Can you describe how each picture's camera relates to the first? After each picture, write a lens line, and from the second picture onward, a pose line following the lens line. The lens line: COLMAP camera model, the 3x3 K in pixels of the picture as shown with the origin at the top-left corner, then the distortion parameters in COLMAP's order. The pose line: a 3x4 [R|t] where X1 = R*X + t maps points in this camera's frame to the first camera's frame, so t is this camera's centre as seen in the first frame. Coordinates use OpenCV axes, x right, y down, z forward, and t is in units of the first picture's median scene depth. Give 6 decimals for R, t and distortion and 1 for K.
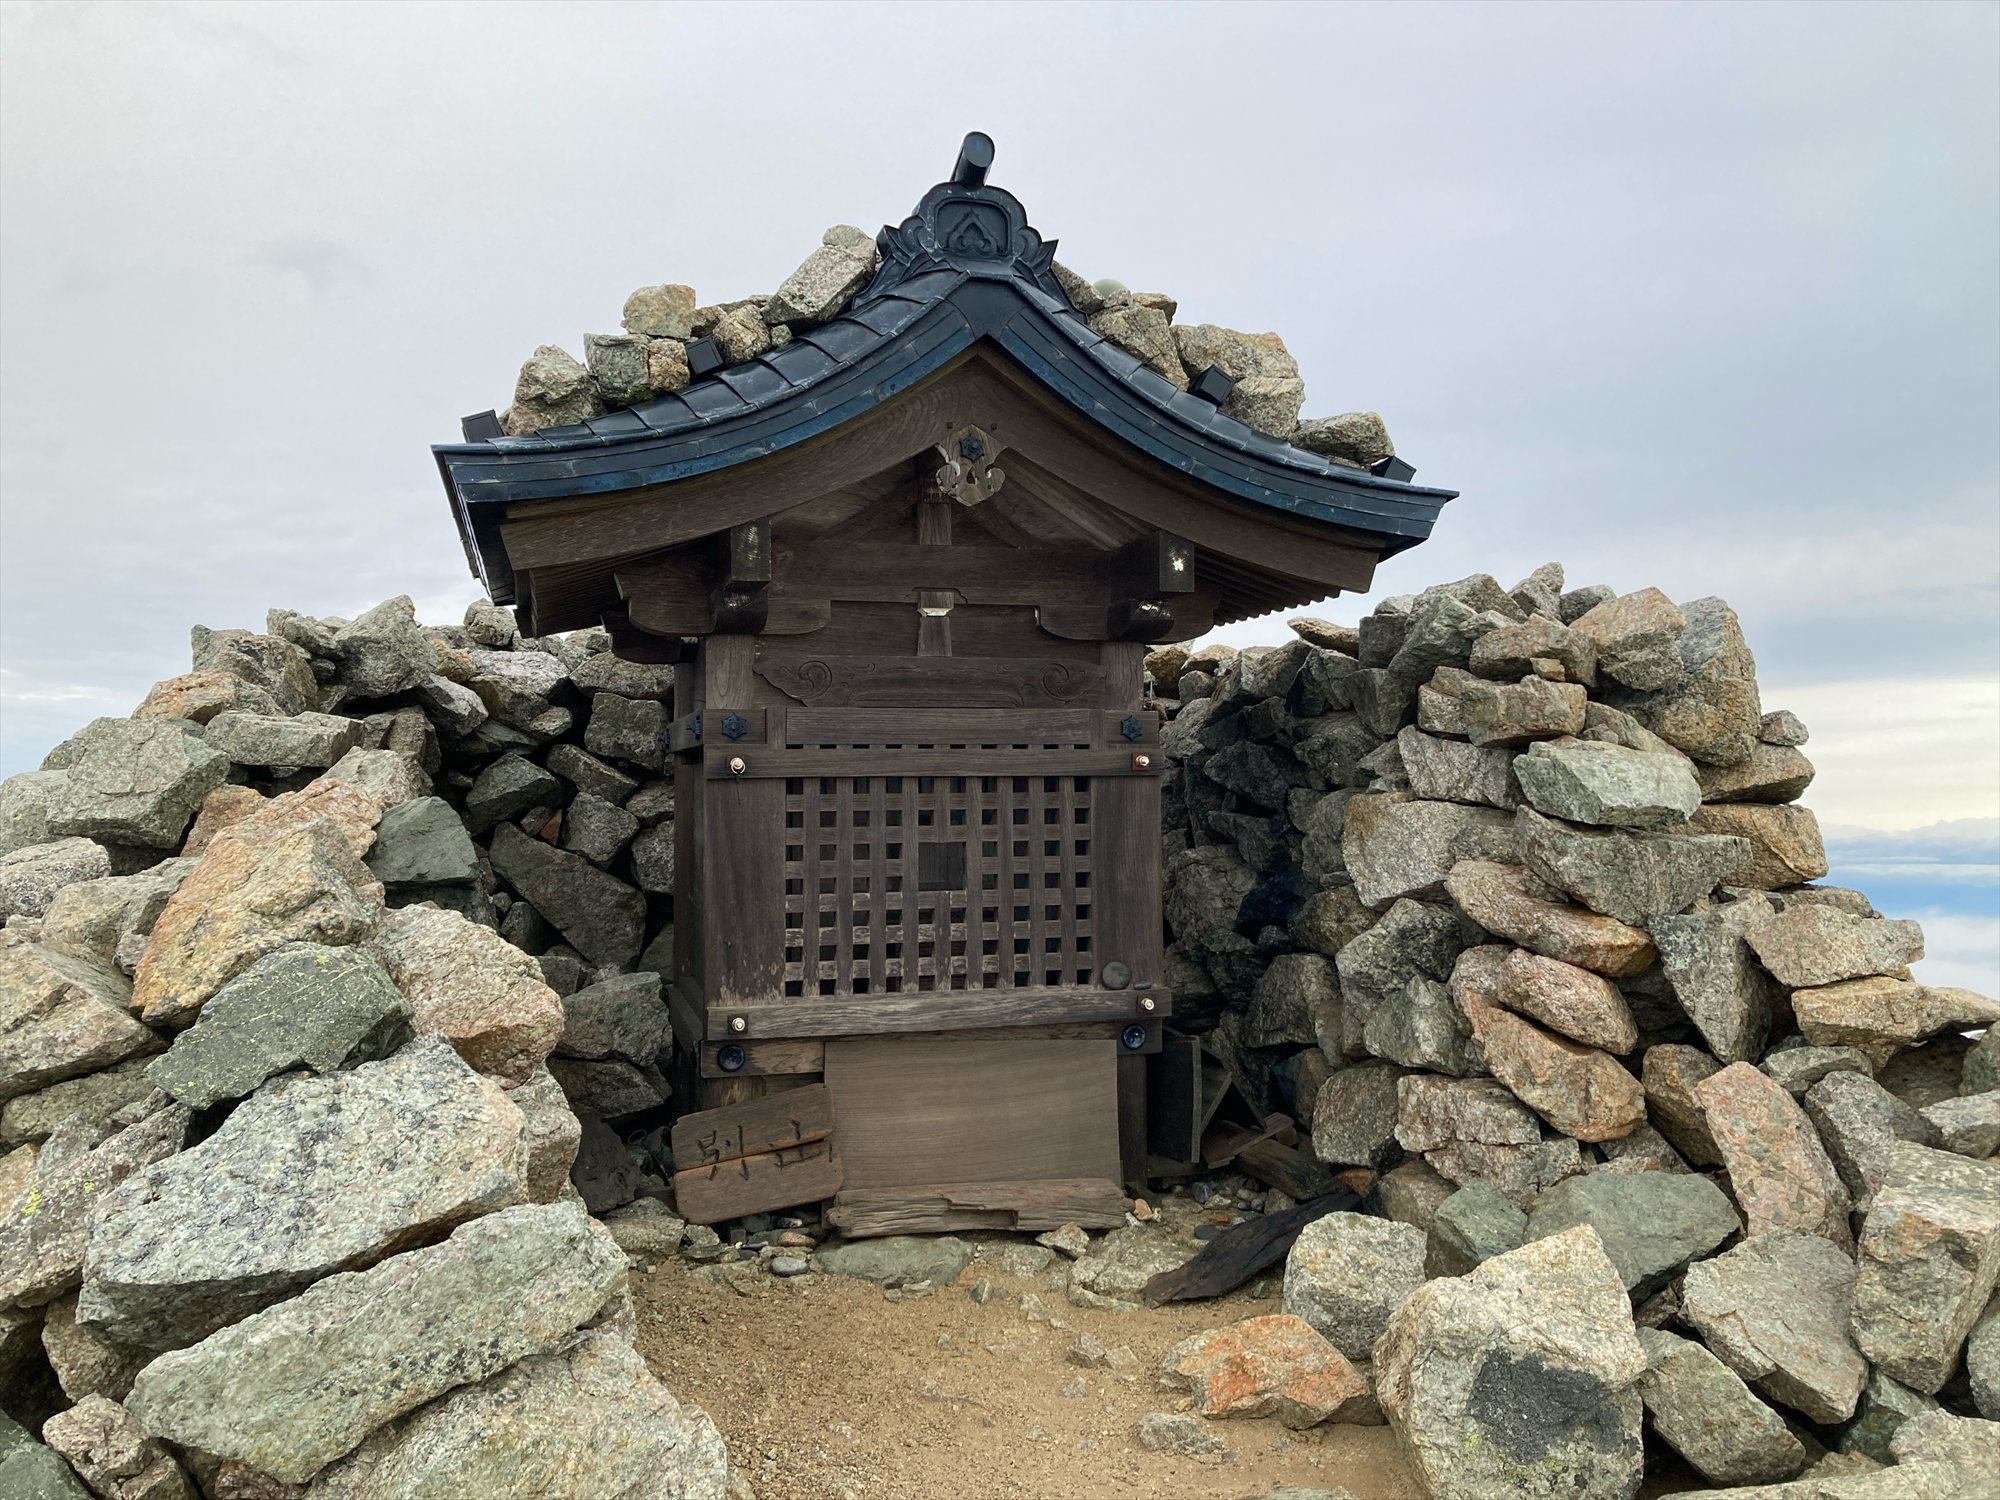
lens RADIAL K [[1619.4, 0, 983.0], [0, 1619.4, 725.3], [0, 0, 1]] dist [0.059237, -0.075925]
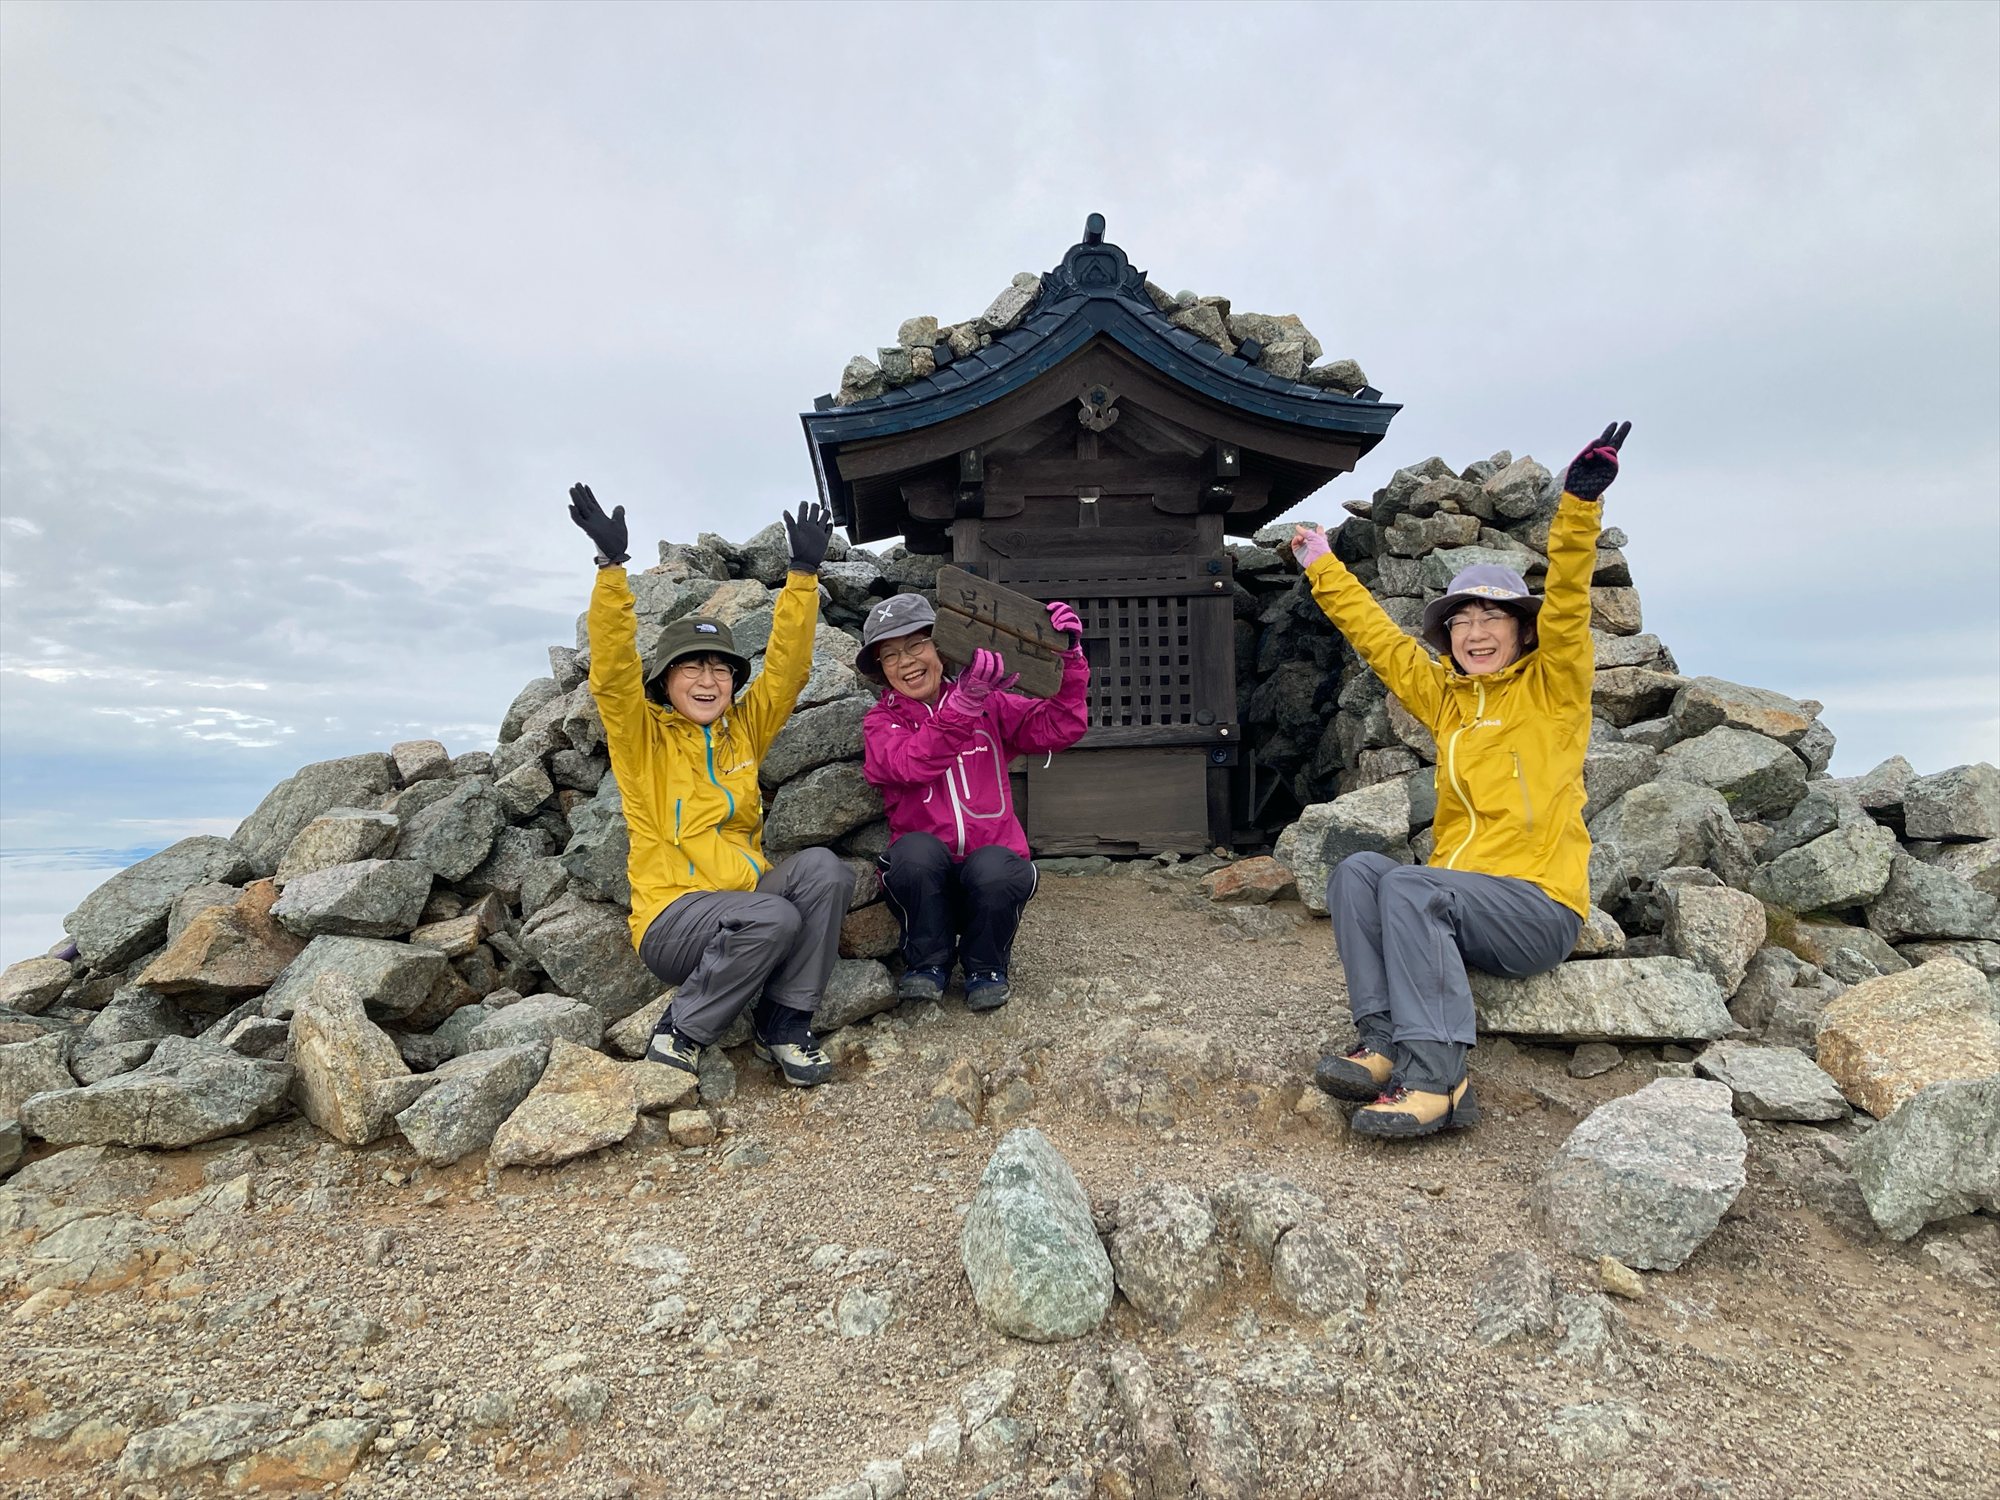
lens RADIAL K [[1619.4, 0, 988.6], [0, 1619.4, 726.9], [0, 0, 1]] dist [0.059237, -0.075925]
pose [[0.980329, -0.029424, -0.195165, 0.197401], [0.029878, 0.999553, -0.000616, 0.168949], [0.195096, -0.005227, 0.980770, -0.682493]]
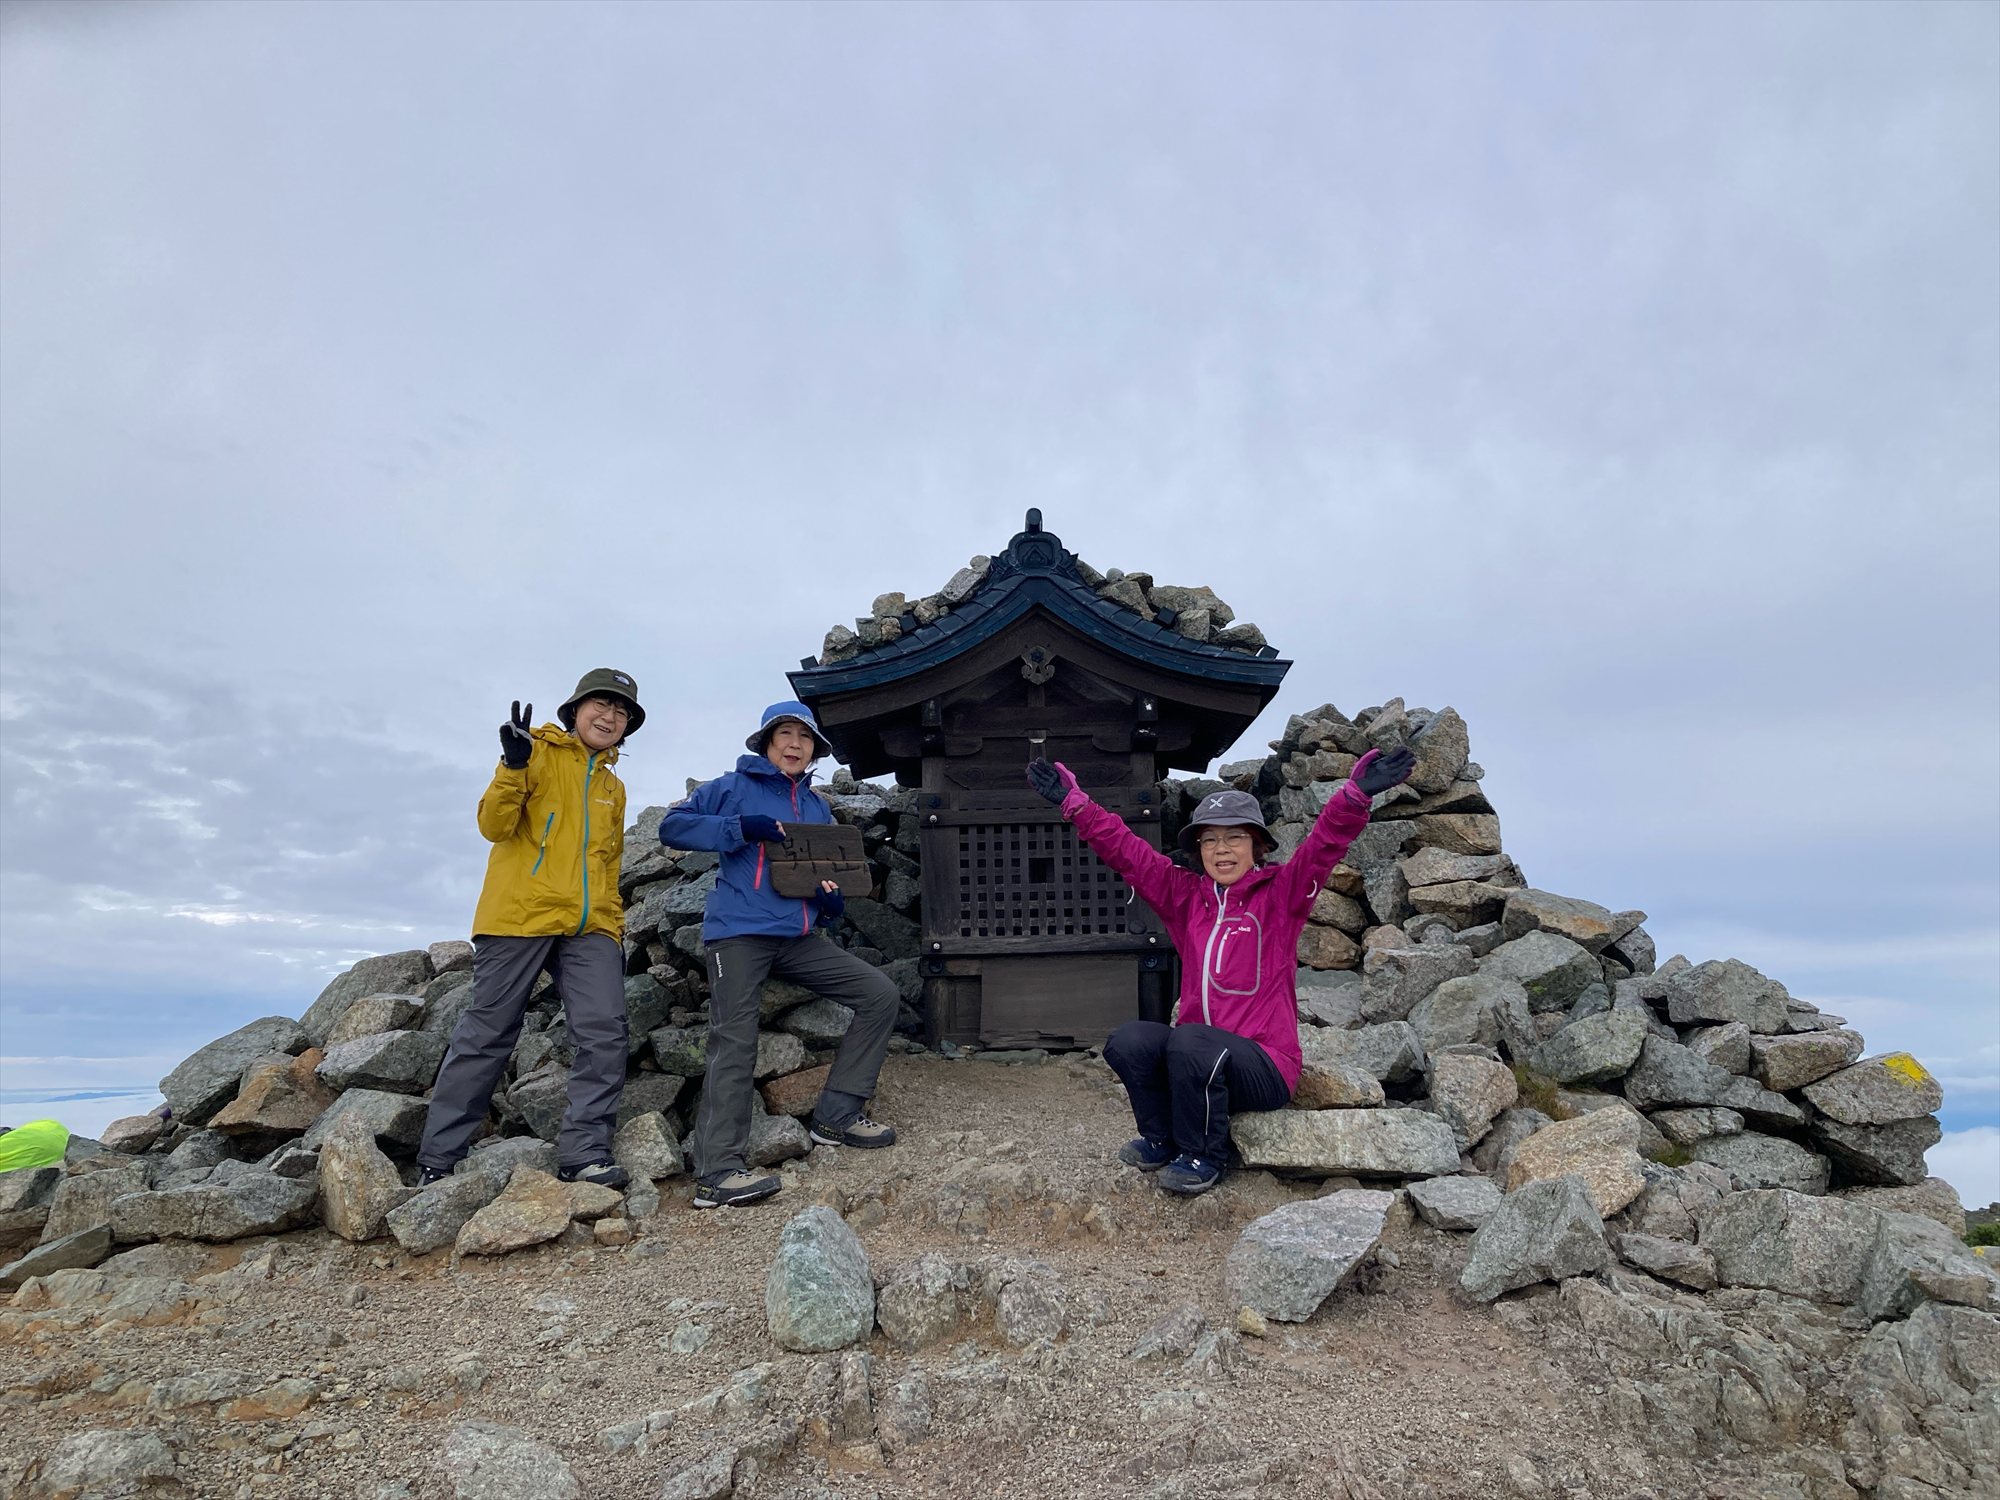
lens RADIAL K [[1619.4, 0, 997.7], [0, 1619.4, 728.4], [0, 0, 1]] dist [0.059237, -0.075925]
pose [[0.965753, -0.064226, -0.251388, 0.438135], [0.027414, 0.988714, -0.147289, 0.211326], [0.258010, 0.135353, 0.956614, -0.923609]]
